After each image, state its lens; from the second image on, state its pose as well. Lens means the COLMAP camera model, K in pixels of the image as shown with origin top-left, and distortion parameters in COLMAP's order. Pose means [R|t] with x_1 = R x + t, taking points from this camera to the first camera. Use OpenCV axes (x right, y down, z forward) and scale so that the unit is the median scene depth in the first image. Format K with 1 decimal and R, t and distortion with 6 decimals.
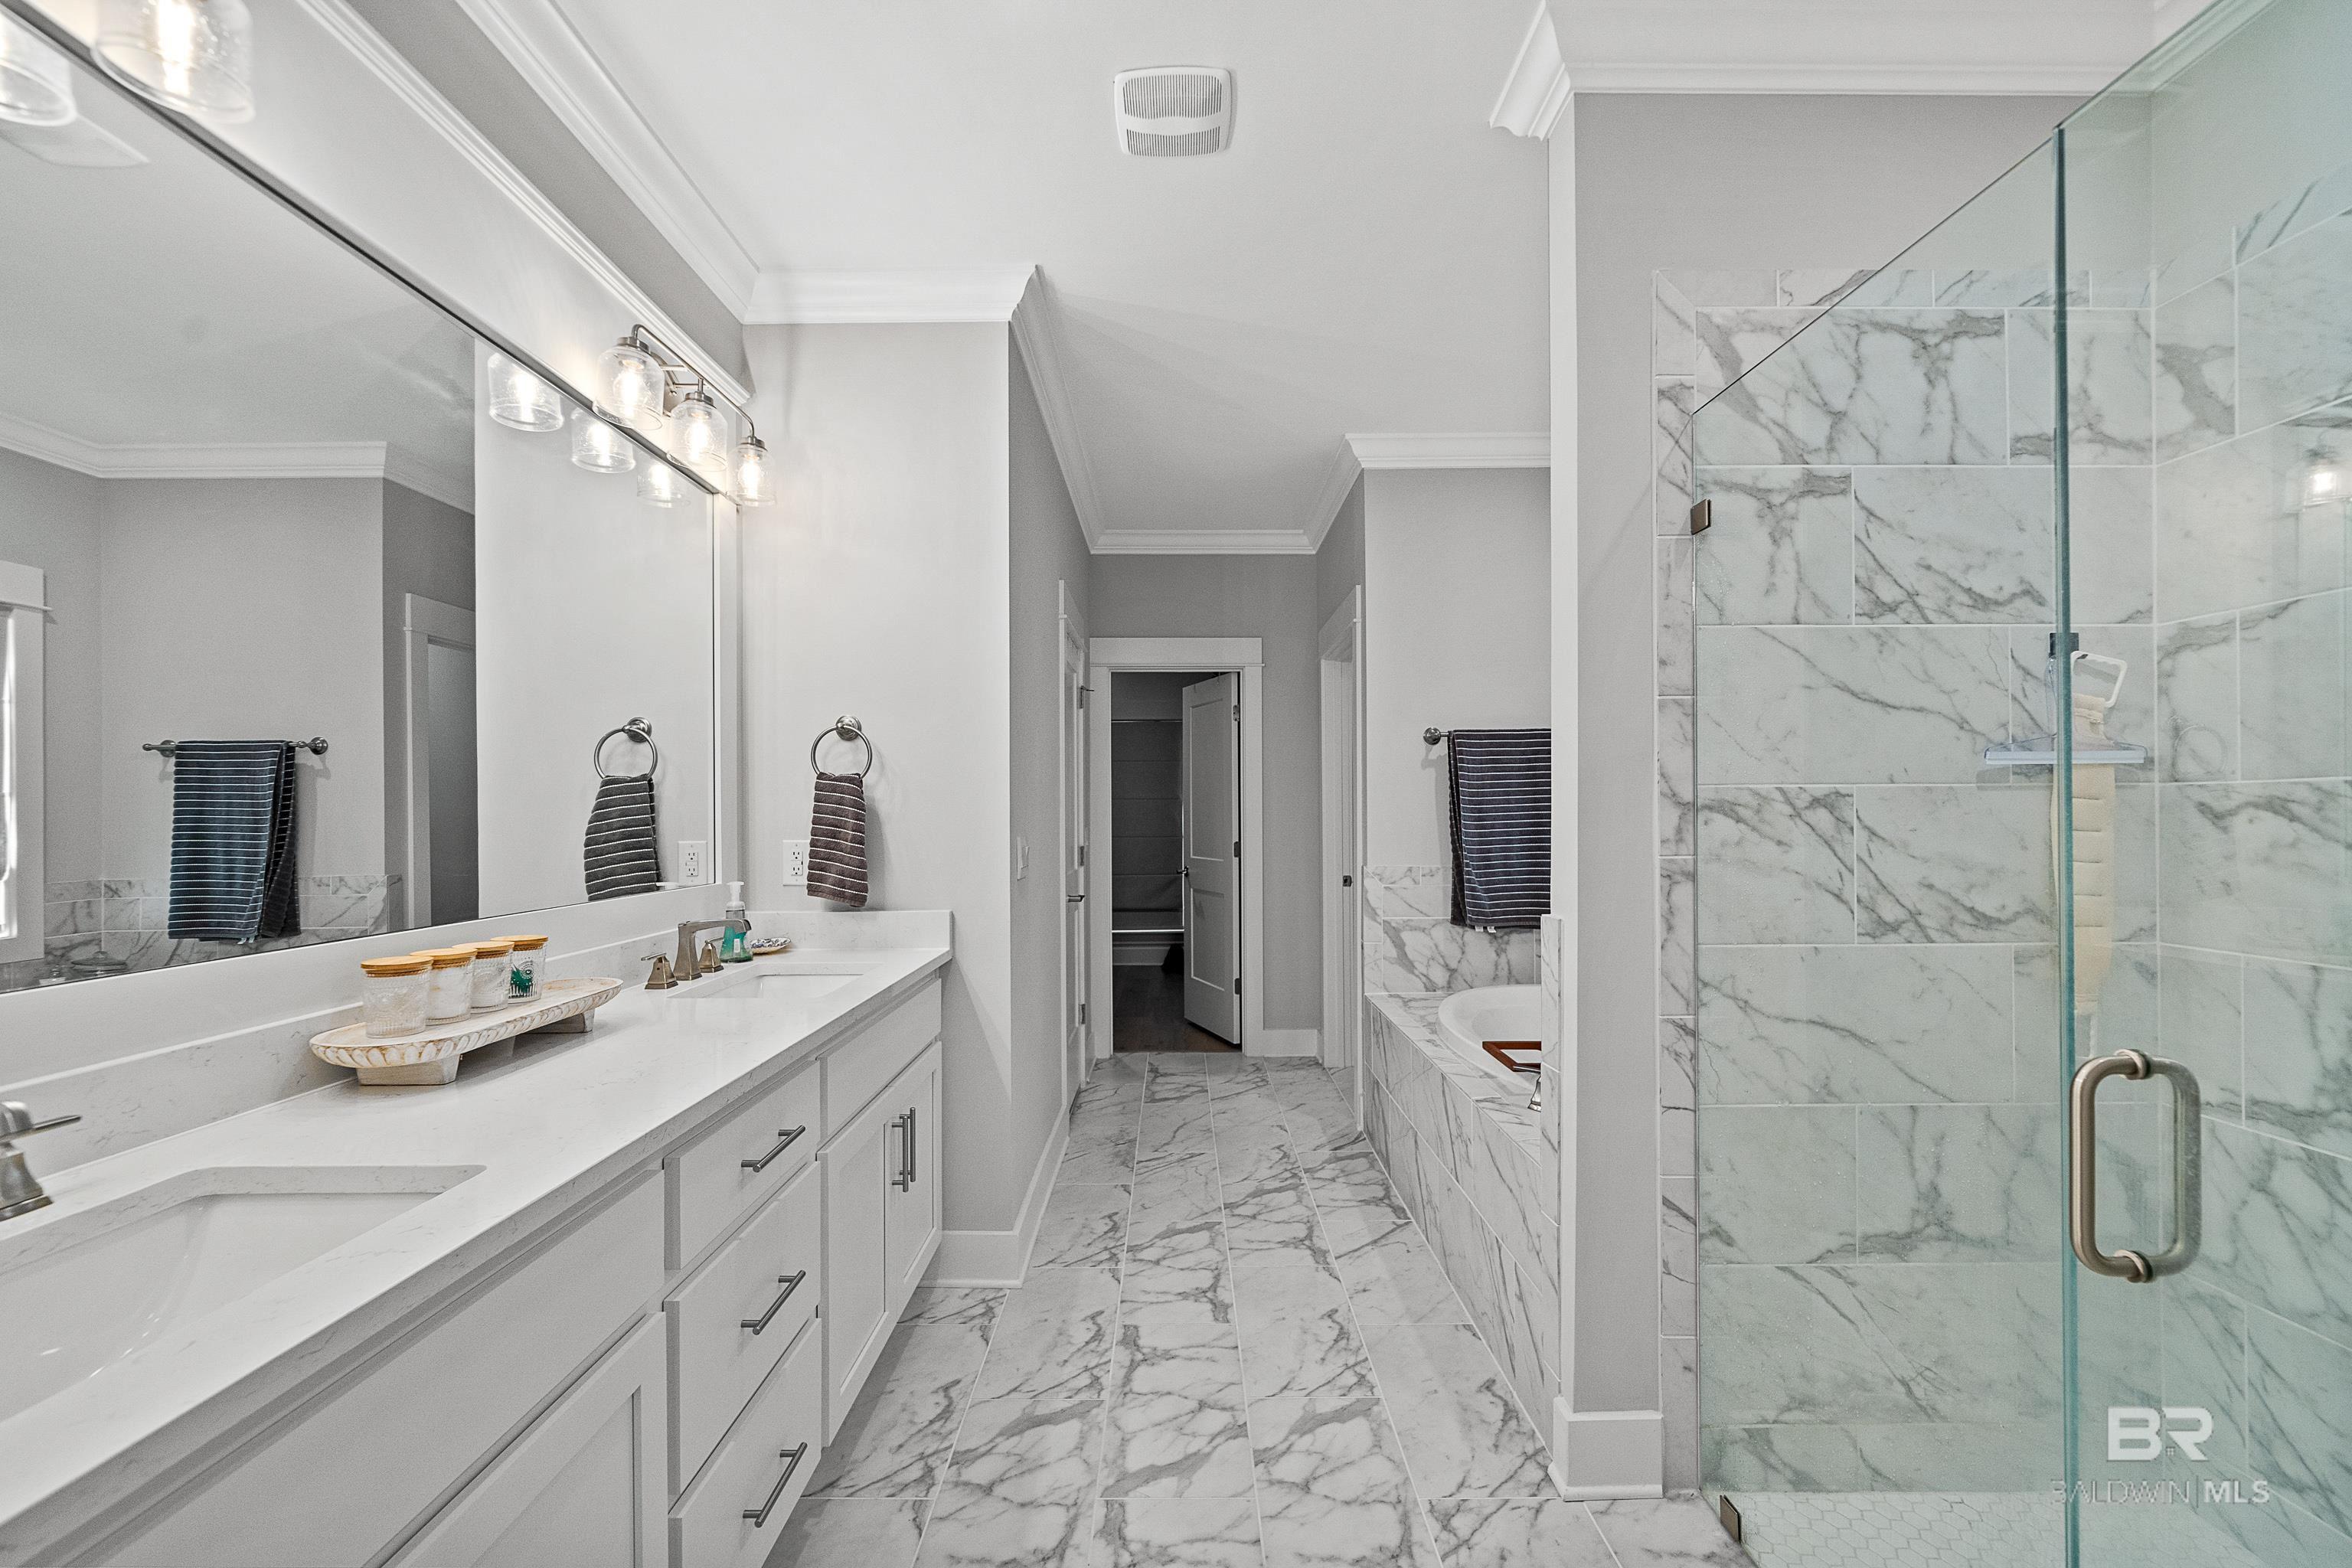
lens RADIAL K [[946.8, 0, 1173.7], [0, 946.8, 806.4], [0, 0, 1]] dist [-0.001160, -0.000166]
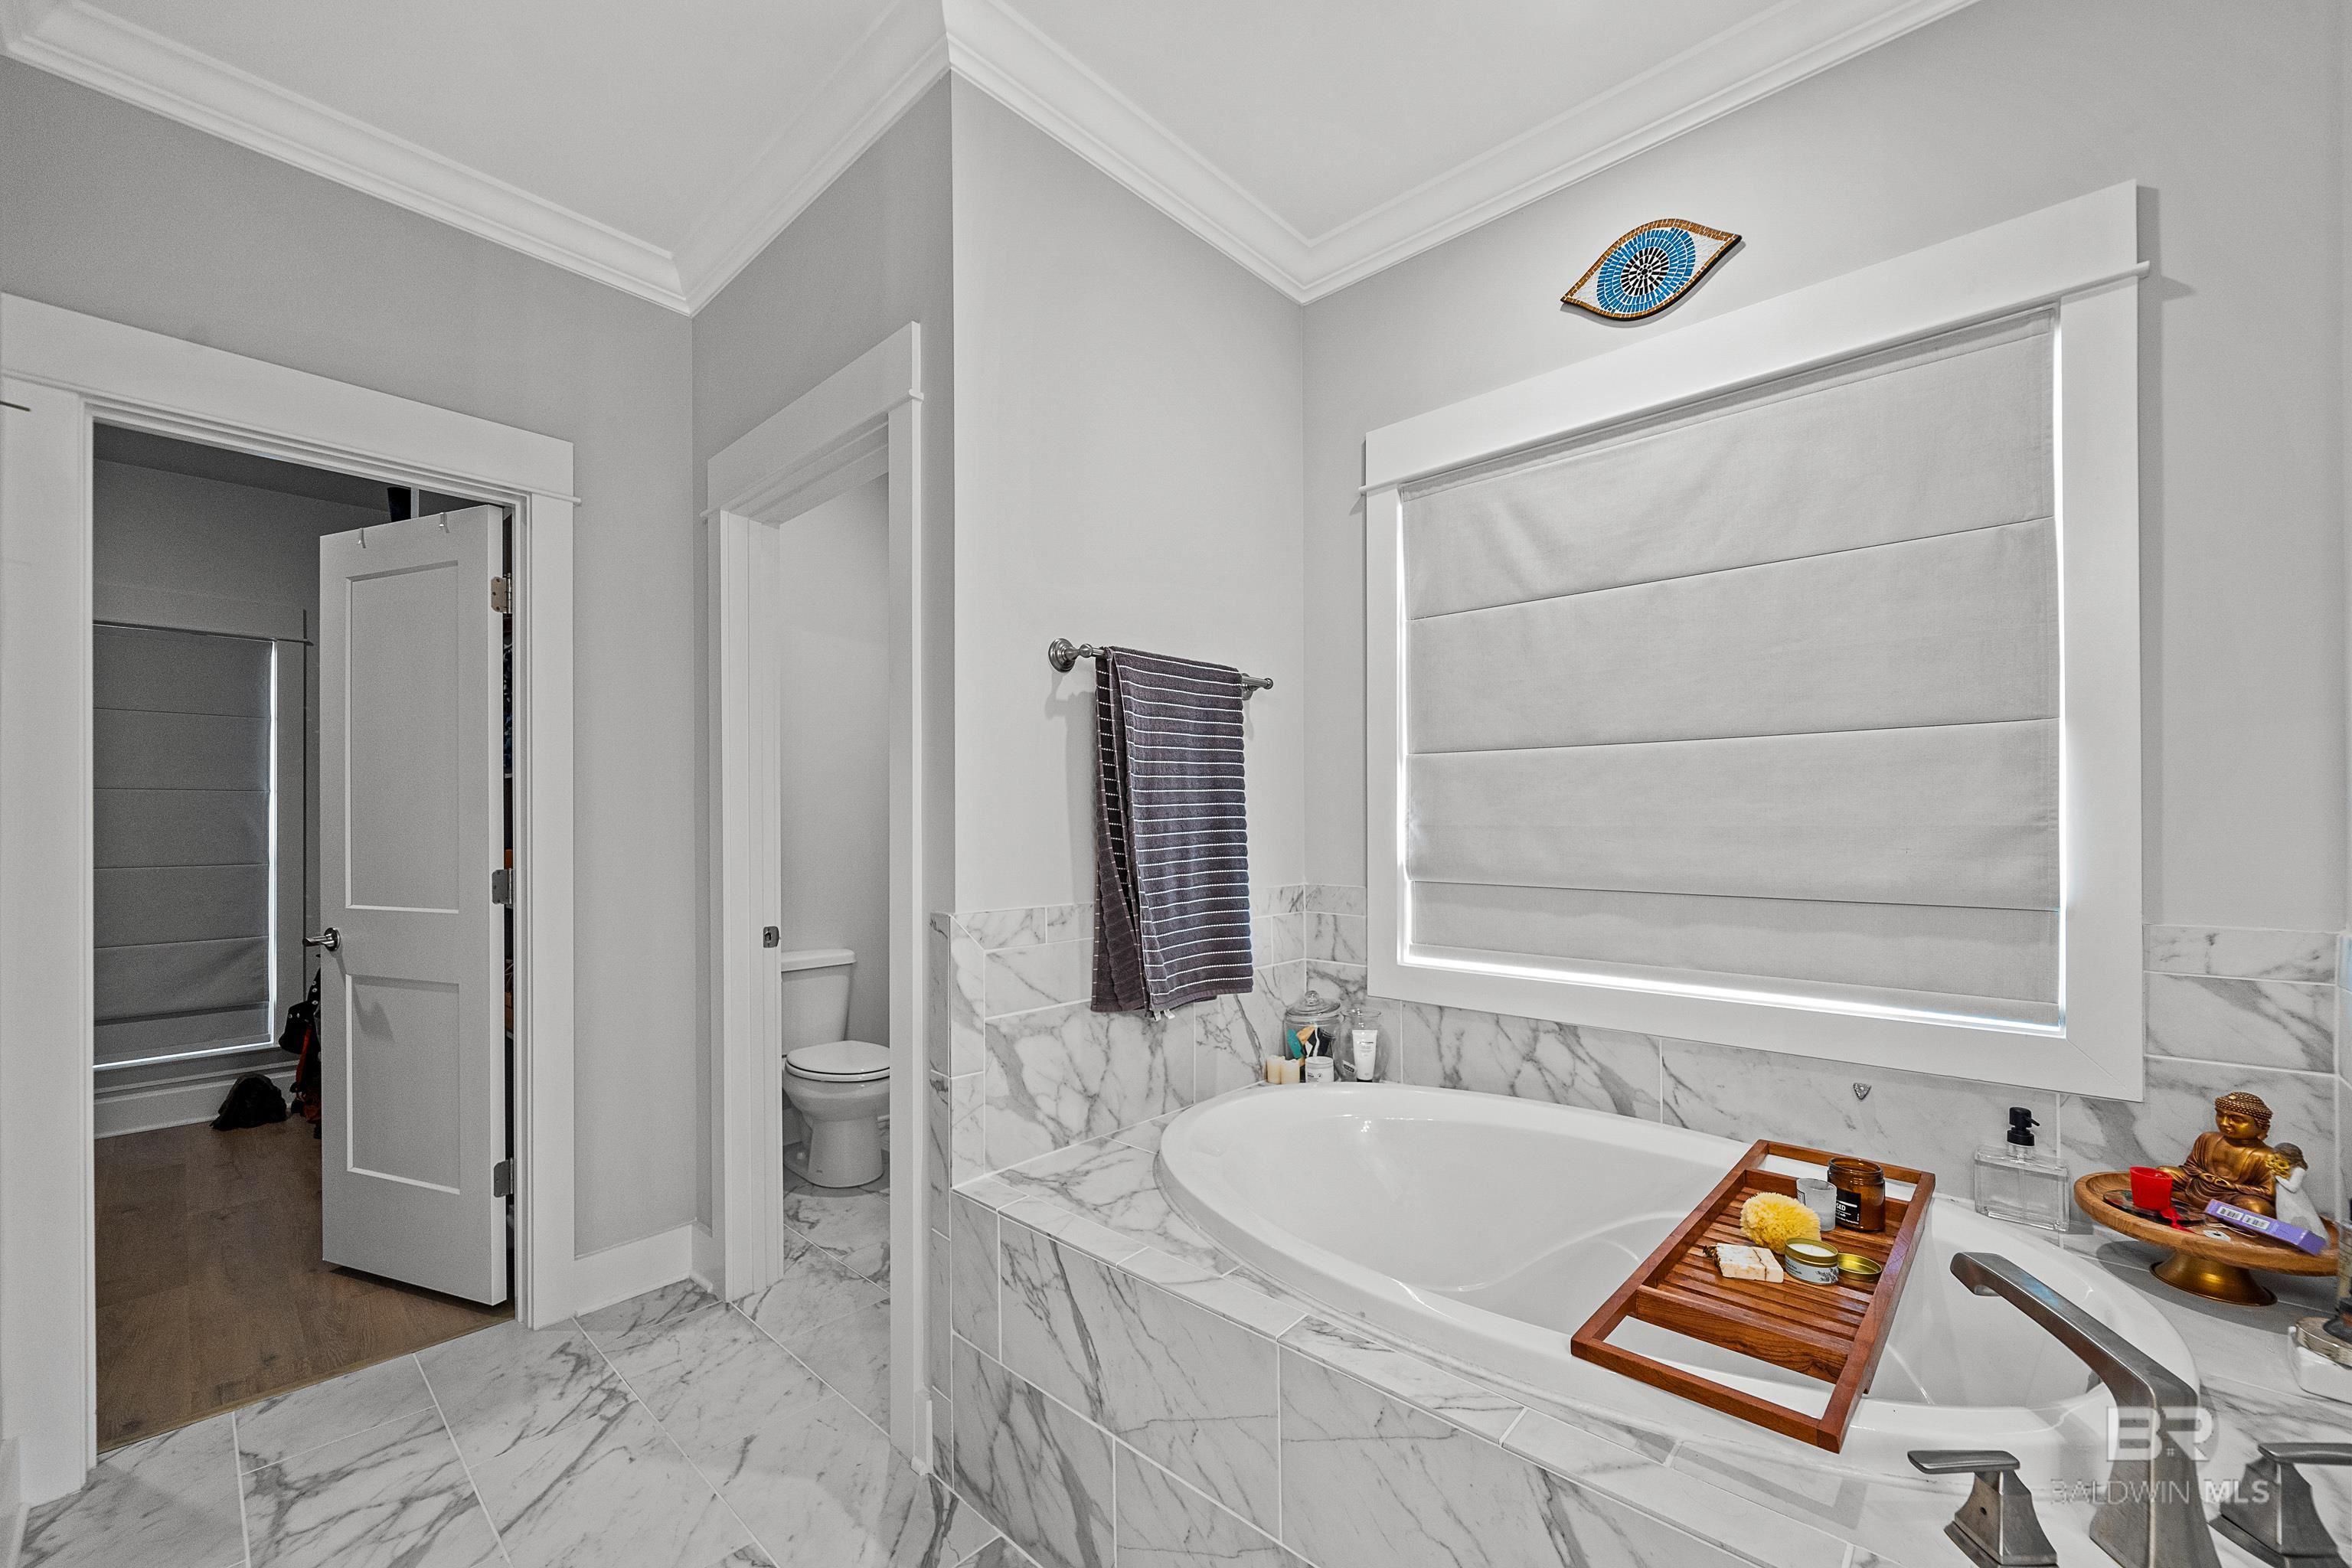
lens RADIAL K [[925.4, 0, 1173.2], [0, 925.4, 822.2], [0, 0, 1]] dist [-0.005127, 0.000007]
pose [[0.675019, 0.003023, 0.737794, -0.049661], [-0.002658, 0.999995, -0.001665, 0.014959], [-0.737796, -0.000837, 0.675024, 0.495998]]
